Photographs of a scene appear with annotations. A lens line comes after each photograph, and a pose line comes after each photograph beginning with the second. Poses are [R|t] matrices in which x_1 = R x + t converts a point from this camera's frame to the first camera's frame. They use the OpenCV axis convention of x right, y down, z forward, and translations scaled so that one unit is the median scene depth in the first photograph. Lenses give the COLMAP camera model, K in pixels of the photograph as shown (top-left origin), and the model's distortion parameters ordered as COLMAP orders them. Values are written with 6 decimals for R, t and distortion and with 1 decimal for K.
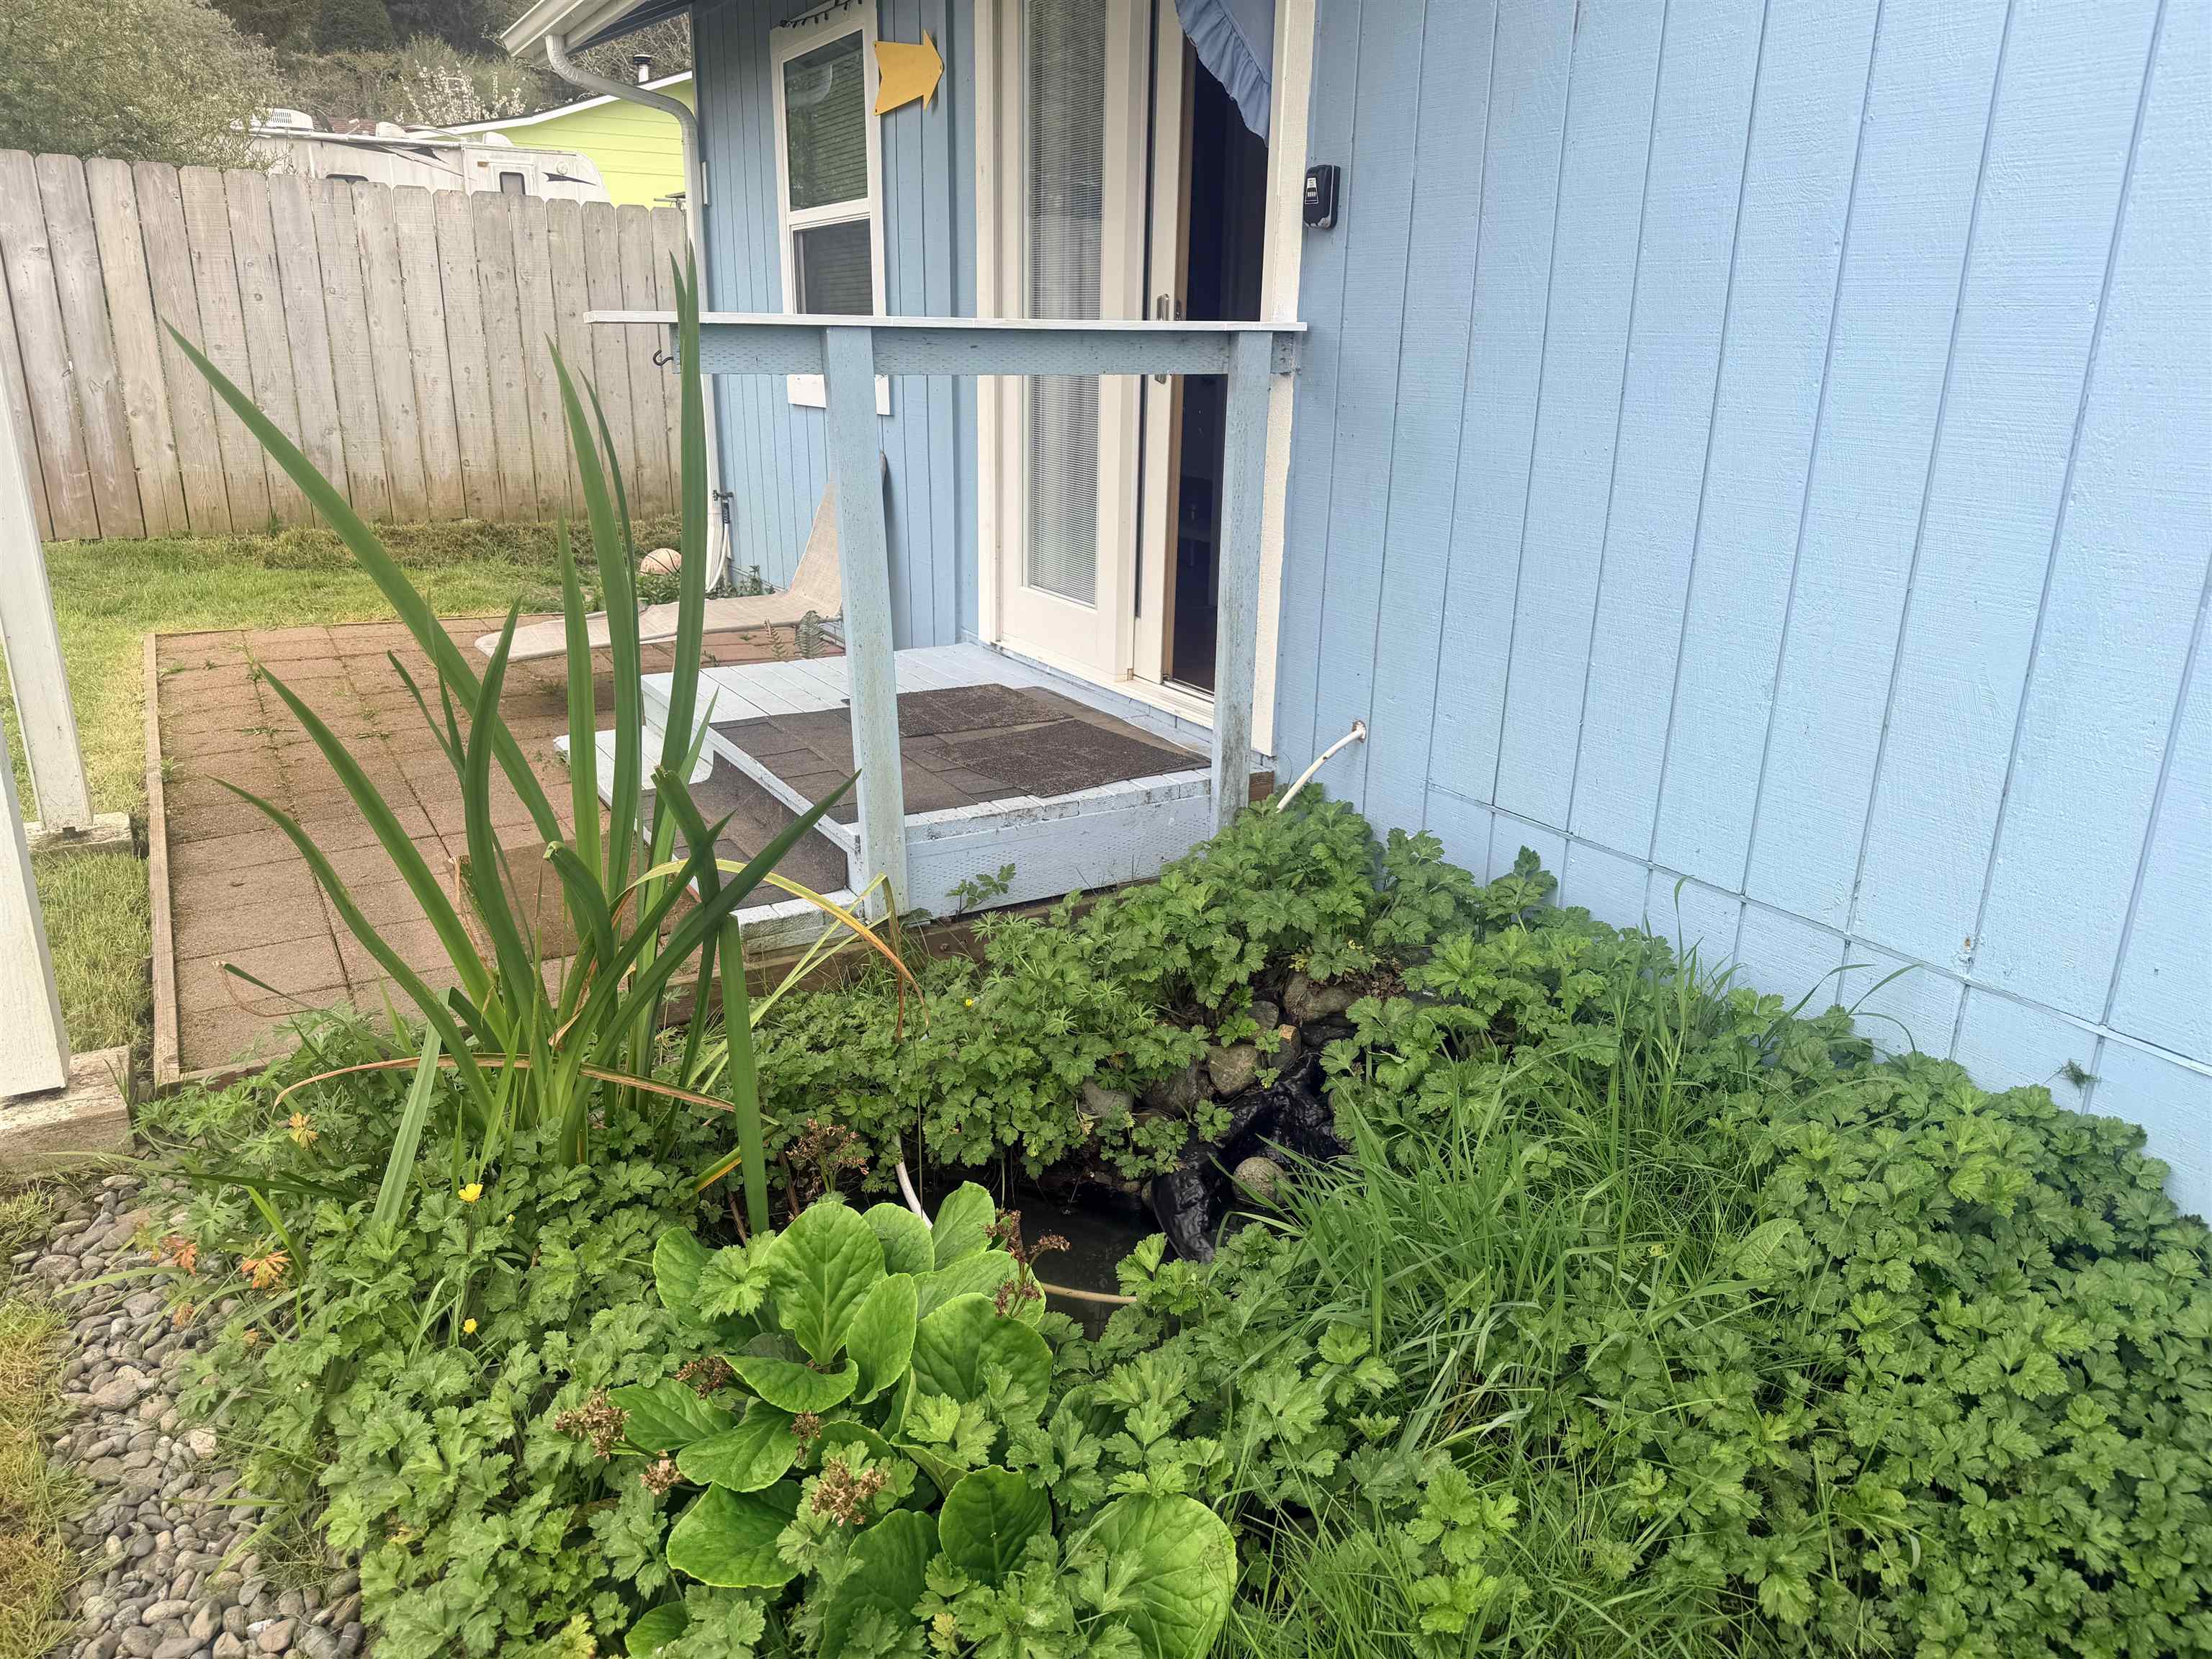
lens RADIAL K [[1575.3, 0, 1106.0], [0, 1575.3, 829.5], [0, 0, 1]] dist [0.088473, -0.117747]
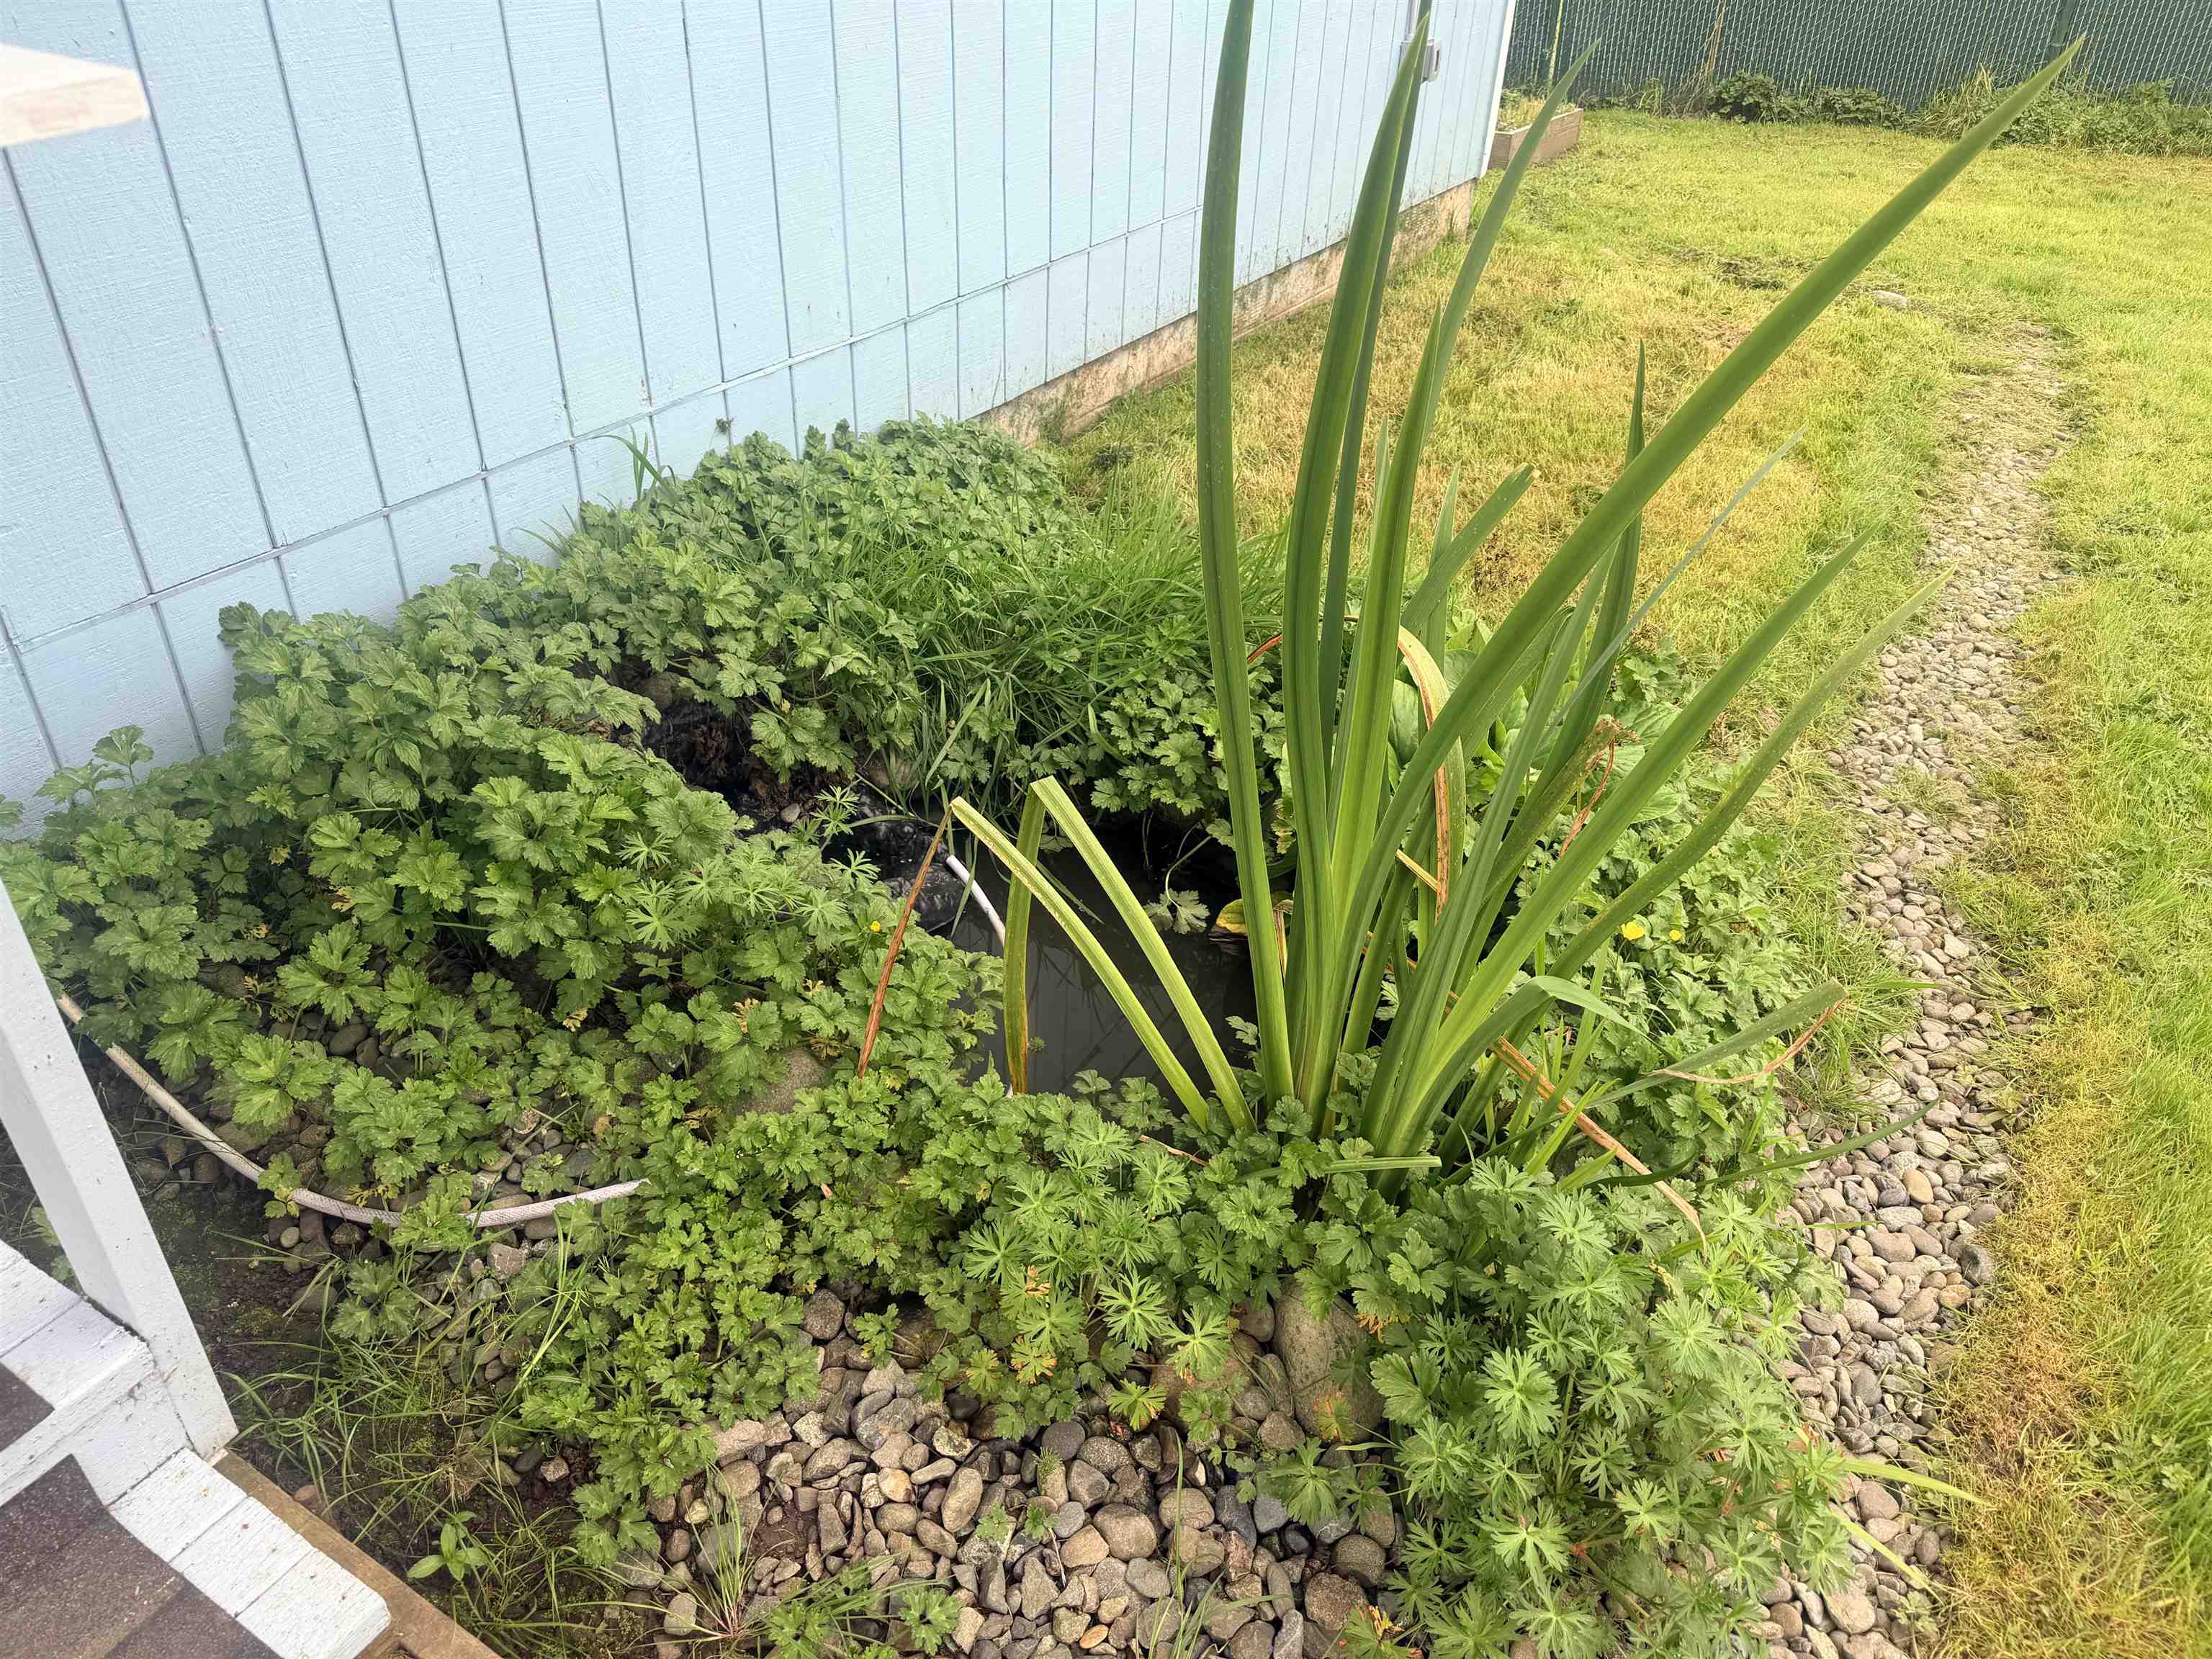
lens RADIAL K [[1575.3, 0, 1106.0], [0, 1575.3, 829.5], [0, 0, 1]] dist [0.088473, -0.117747]
pose [[-0.496486, -0.501641, 0.708419, -0.560007], [0.224613, 0.714073, 0.663061, -0.337998], [-0.838481, 0.488320, -0.241852, 0.911905]]
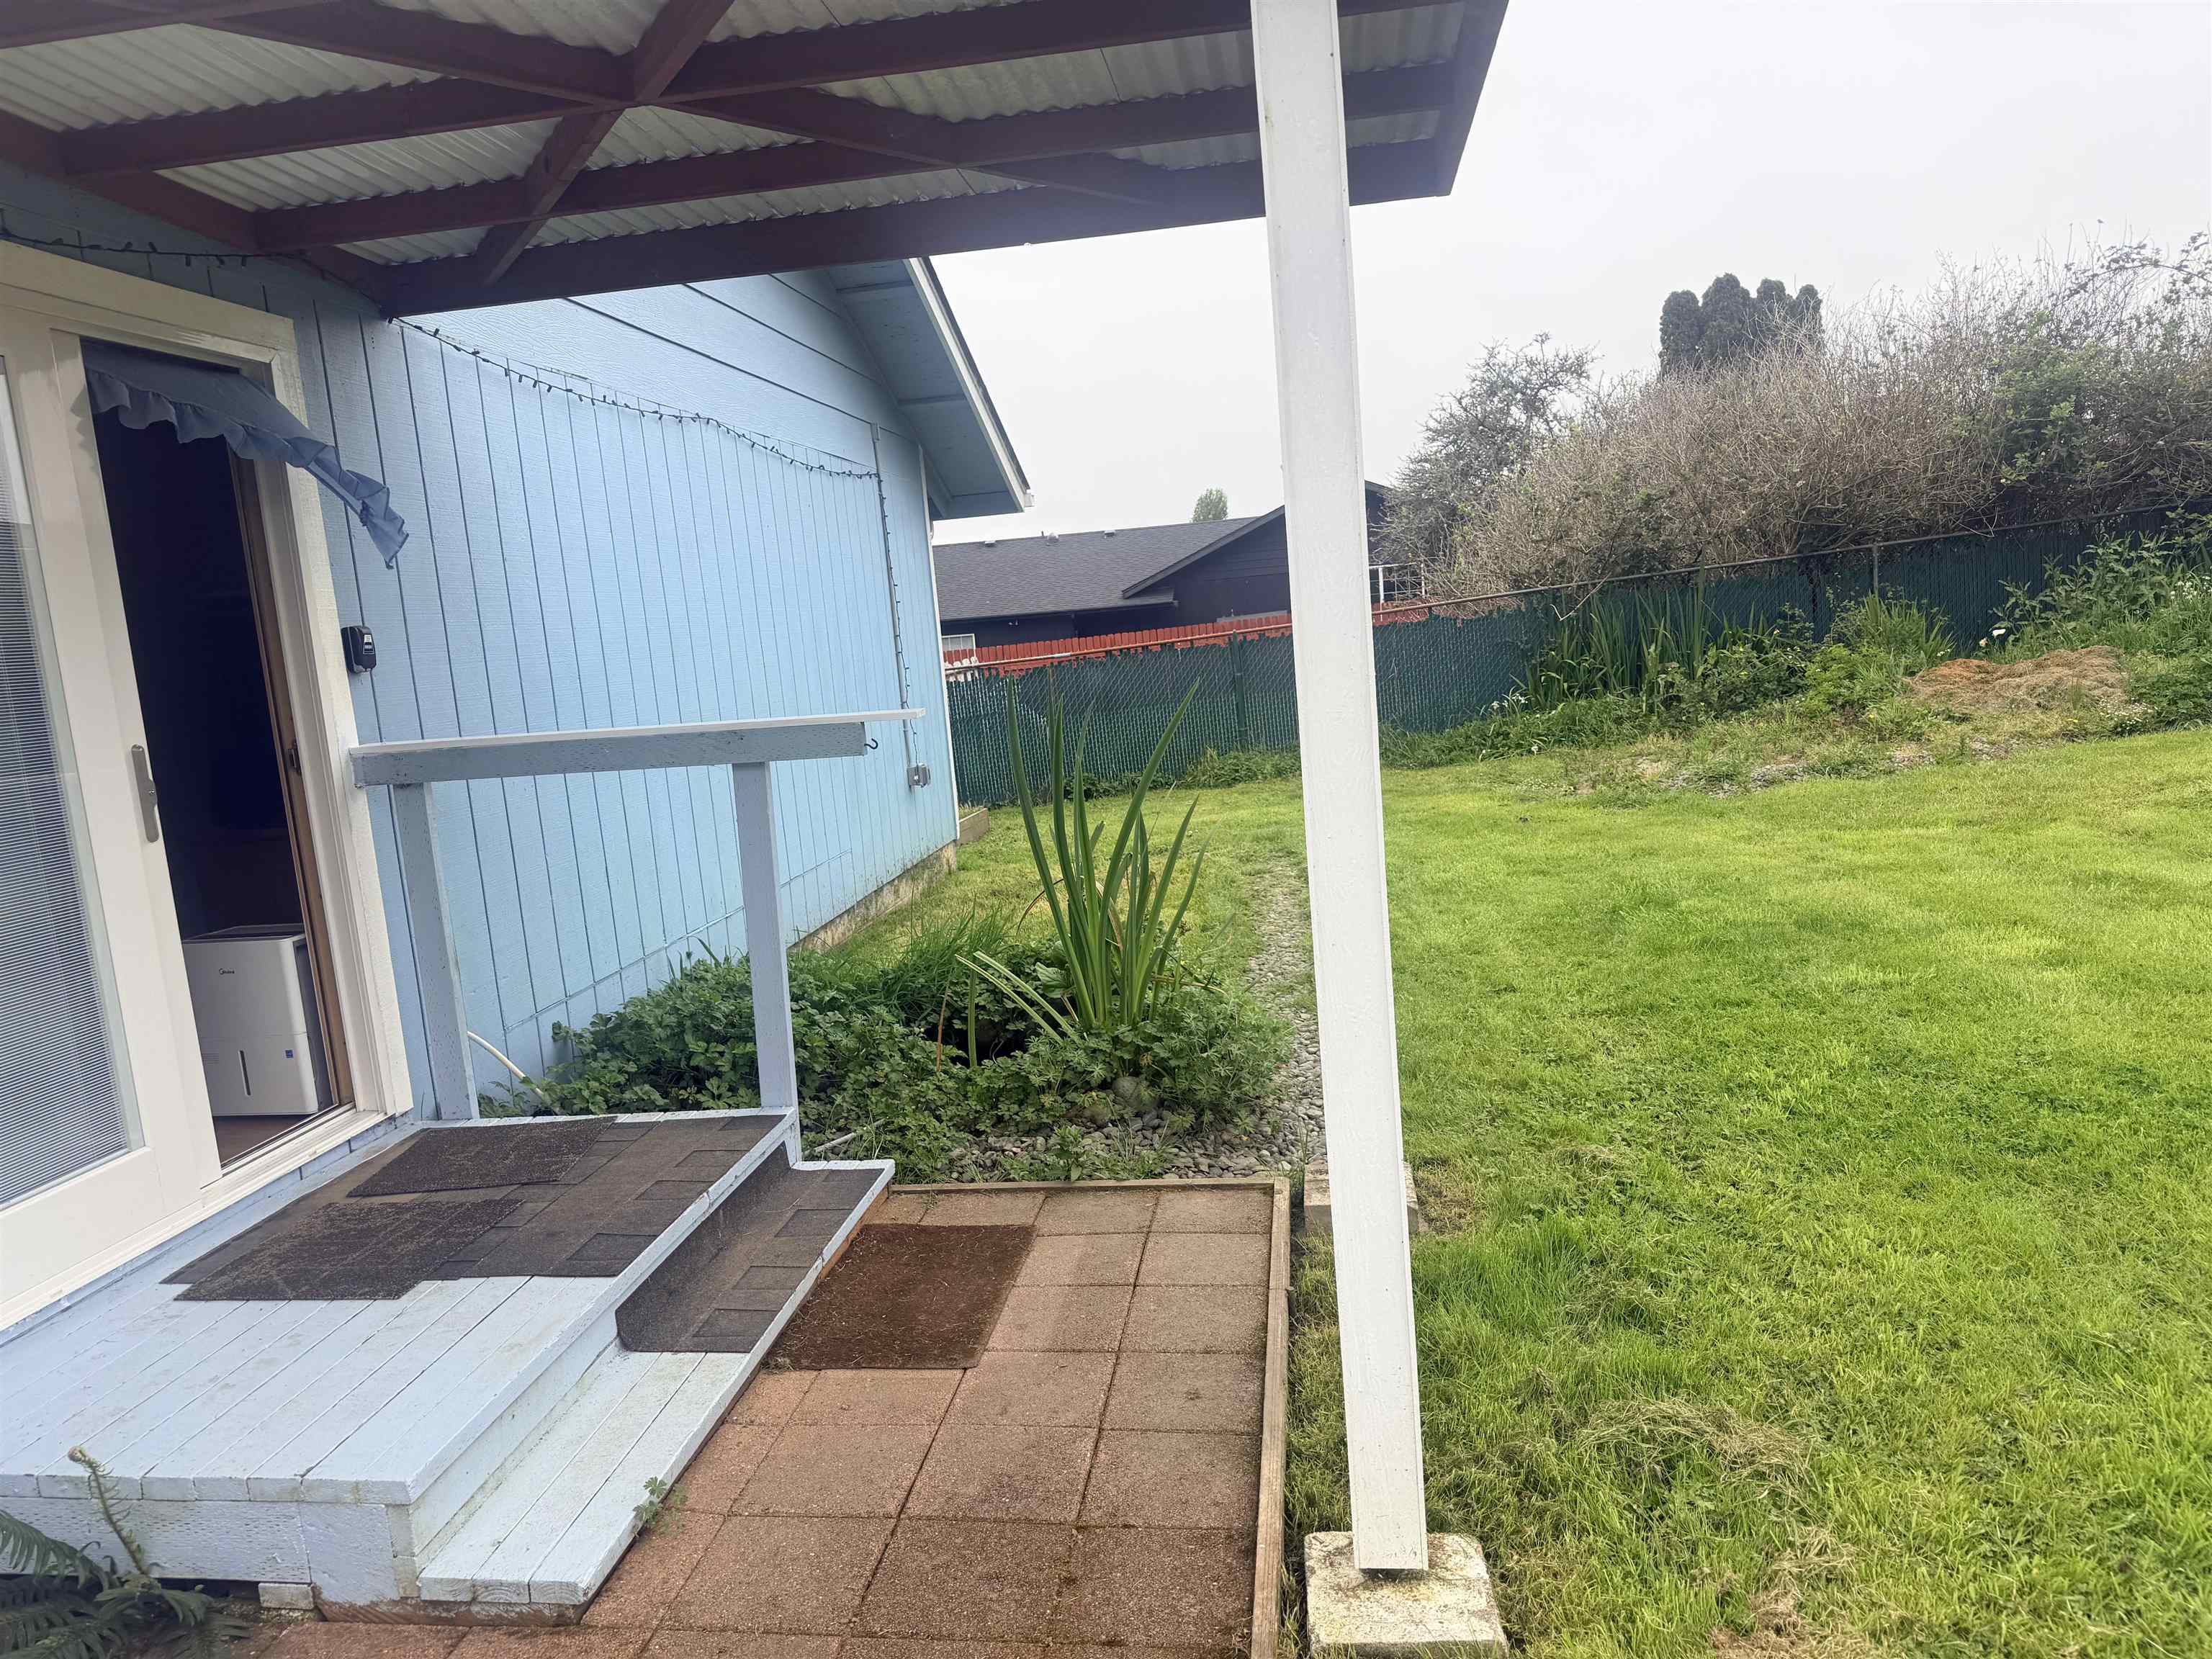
lens RADIAL K [[1575.3, 0, 1106.0], [0, 1575.3, 829.5], [0, 0, 1]] dist [0.088473, -0.117747]
pose [[-0.795623, -0.024607, 0.605292, -1.227074], [0.252962, 0.894399, 0.368864, -0.654569], [-0.550450, 0.446592, -0.705380, 1.818526]]
